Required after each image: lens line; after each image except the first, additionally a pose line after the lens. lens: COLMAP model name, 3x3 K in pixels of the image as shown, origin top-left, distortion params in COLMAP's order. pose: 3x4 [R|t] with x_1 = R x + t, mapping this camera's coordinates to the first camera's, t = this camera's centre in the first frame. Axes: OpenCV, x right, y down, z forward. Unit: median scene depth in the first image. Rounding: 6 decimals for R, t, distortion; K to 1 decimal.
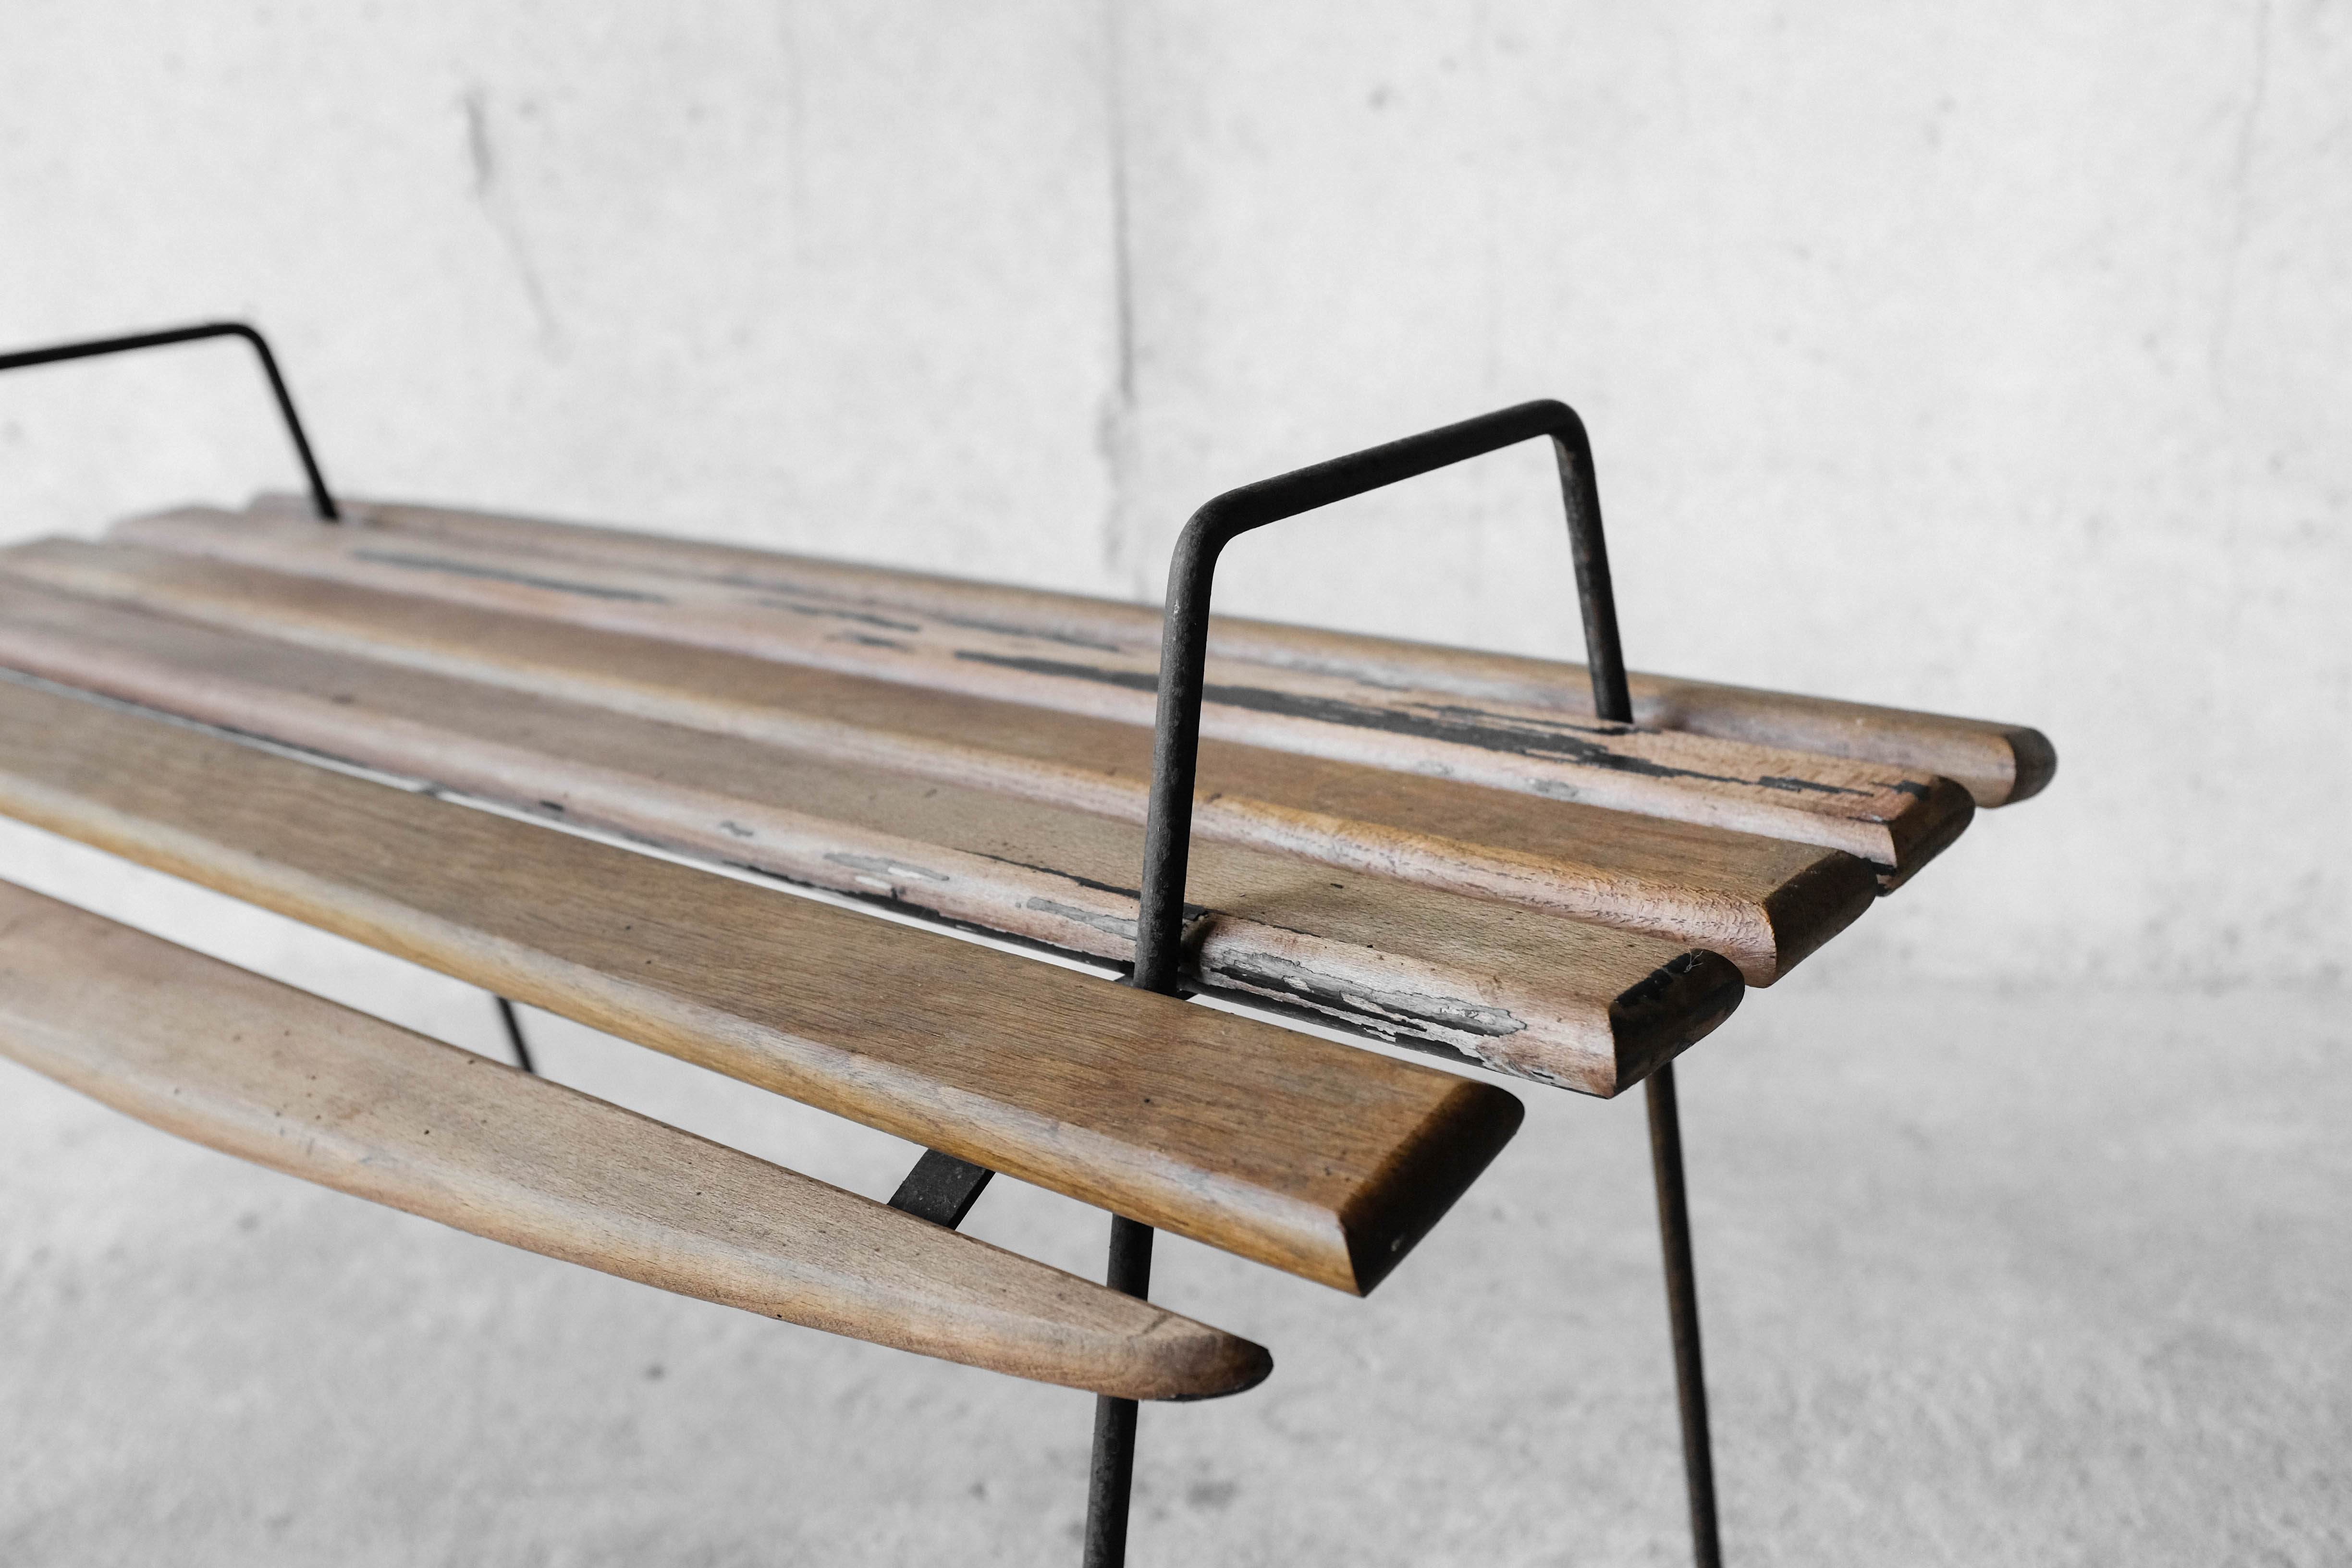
lens RADIAL K [[2422.2, 0, 1180.9], [0, 2422.2, 777.9], [0, 0, 1]] dist [-0.057584, 0.000000]
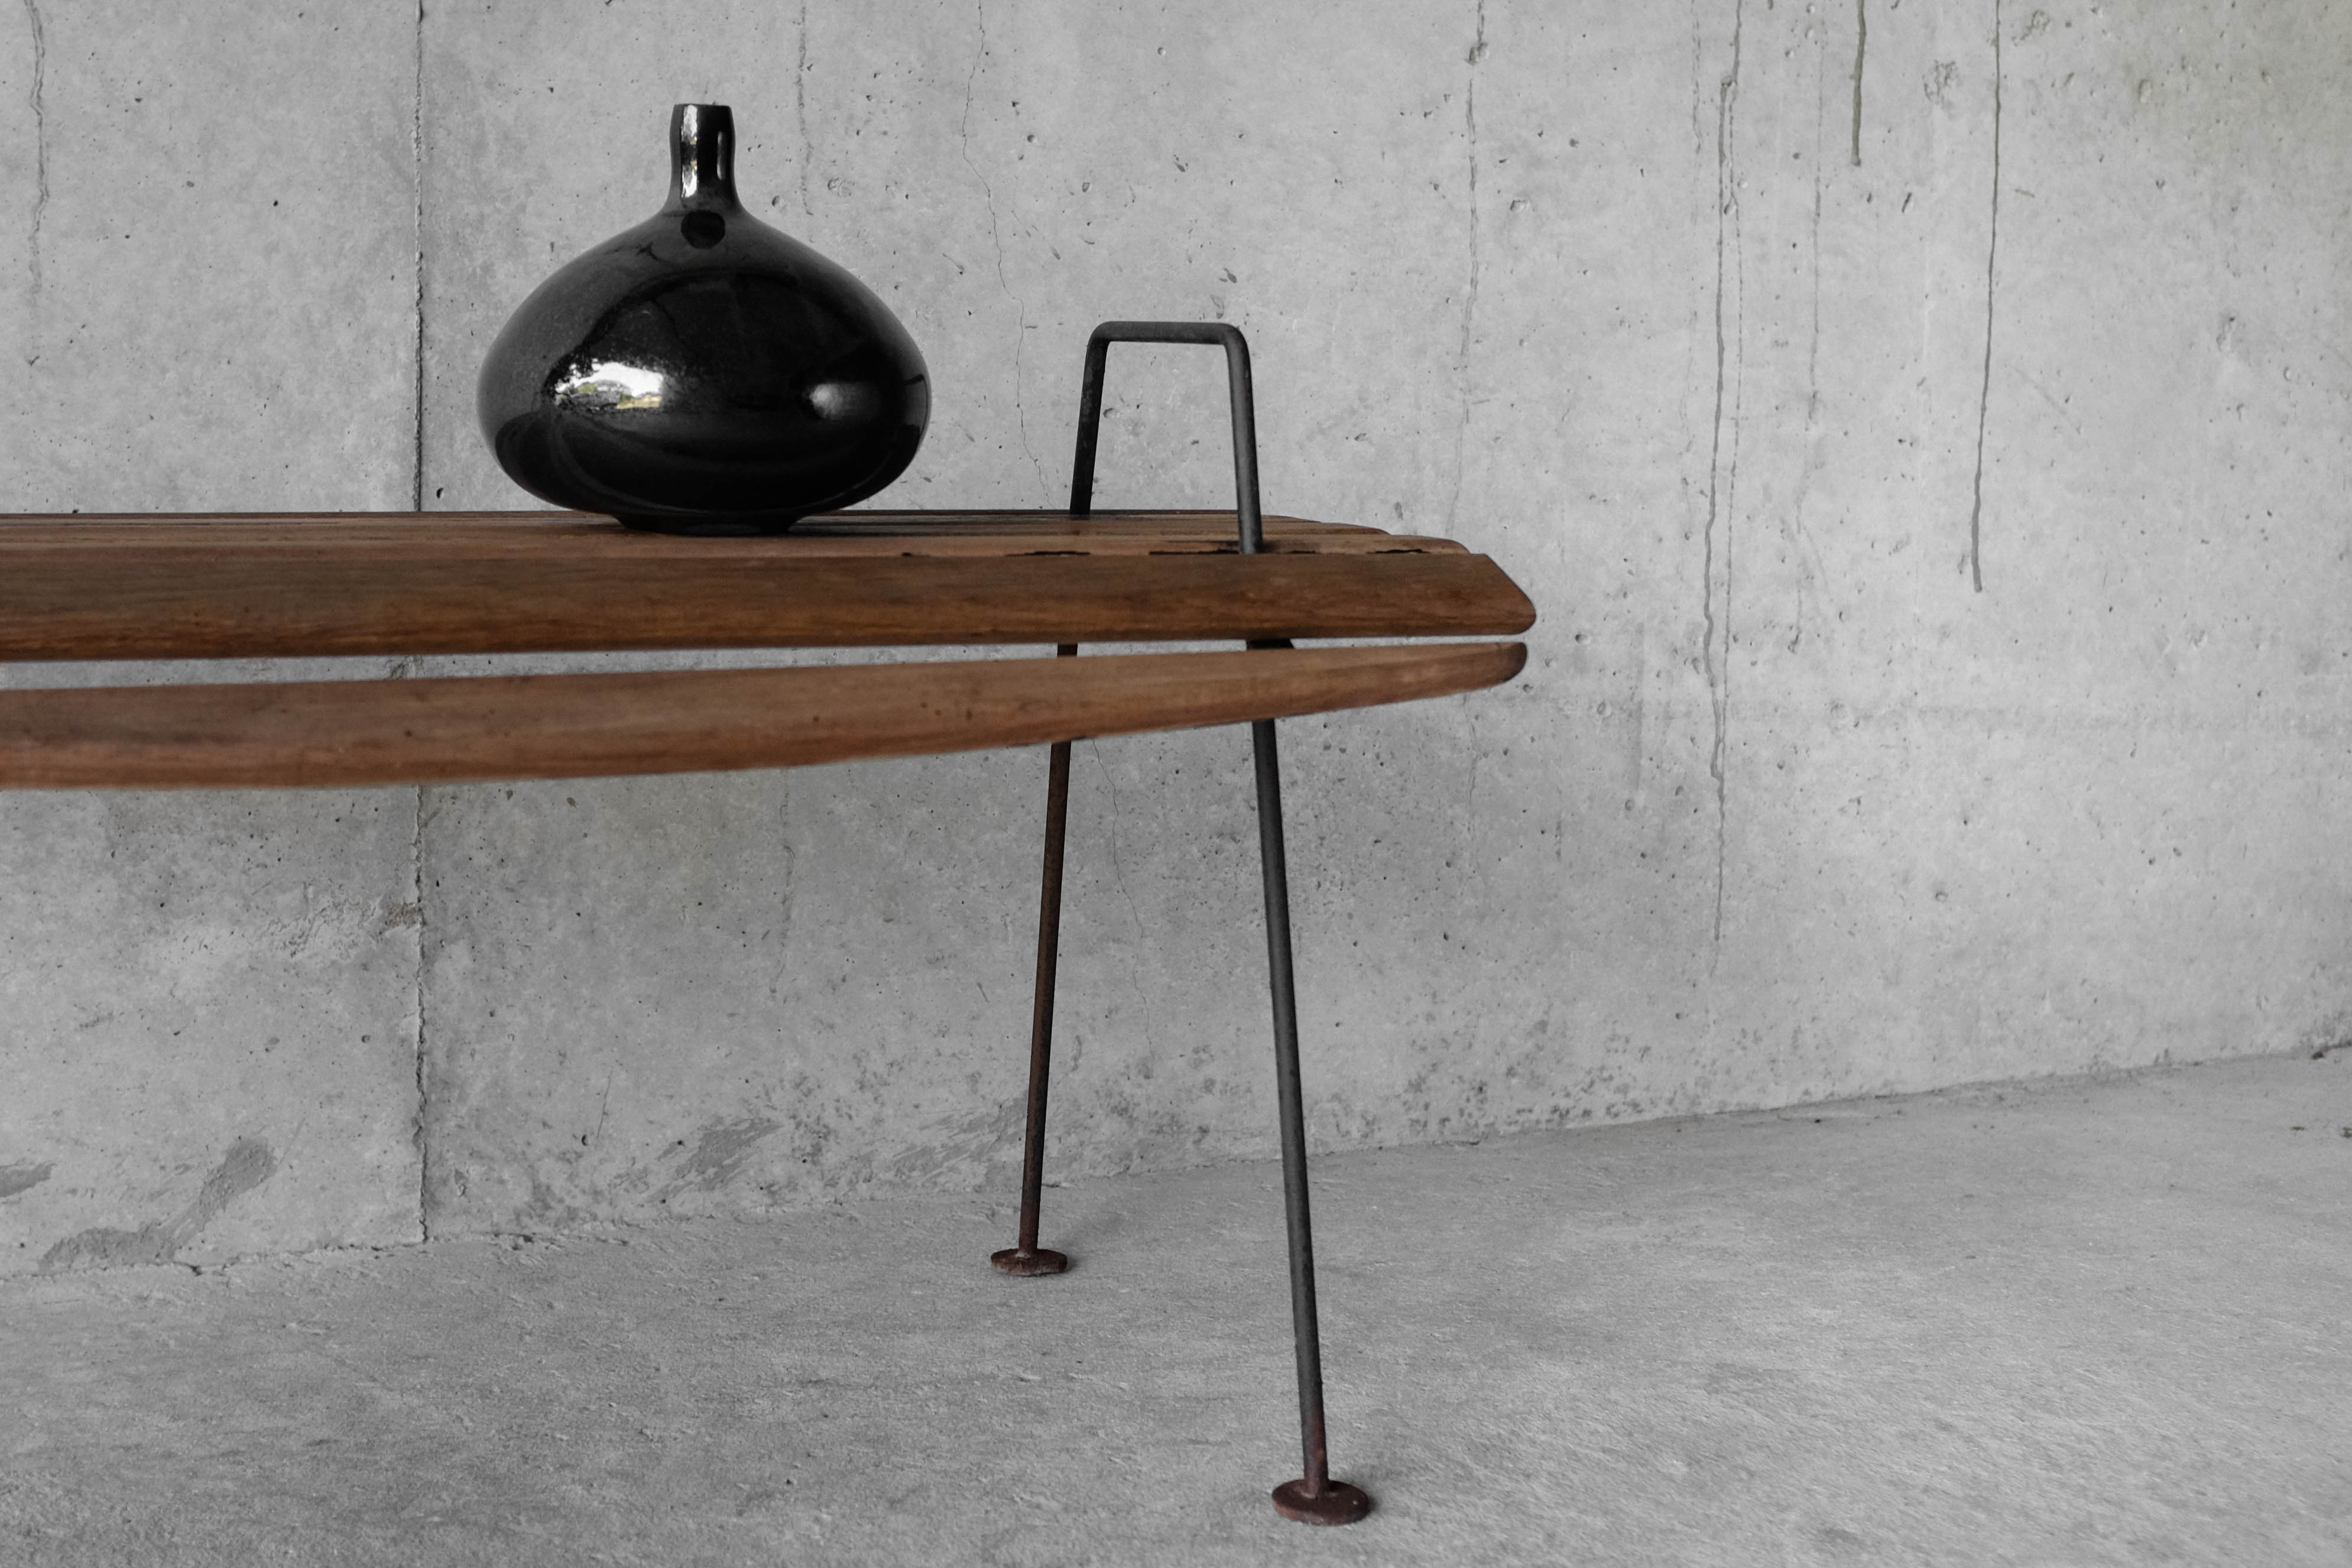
lens RADIAL K [[3006.7, 0, 1035.7], [0, 3006.7, 666.4], [0, 0, 1]] dist [-0.074390, 0.000000]
pose [[0.847311, 0.017562, 0.530806, -0.558208], [0.095526, 0.978114, -0.184847, 0.148629], [-0.522435, 0.207329, 0.827089, -0.000017]]
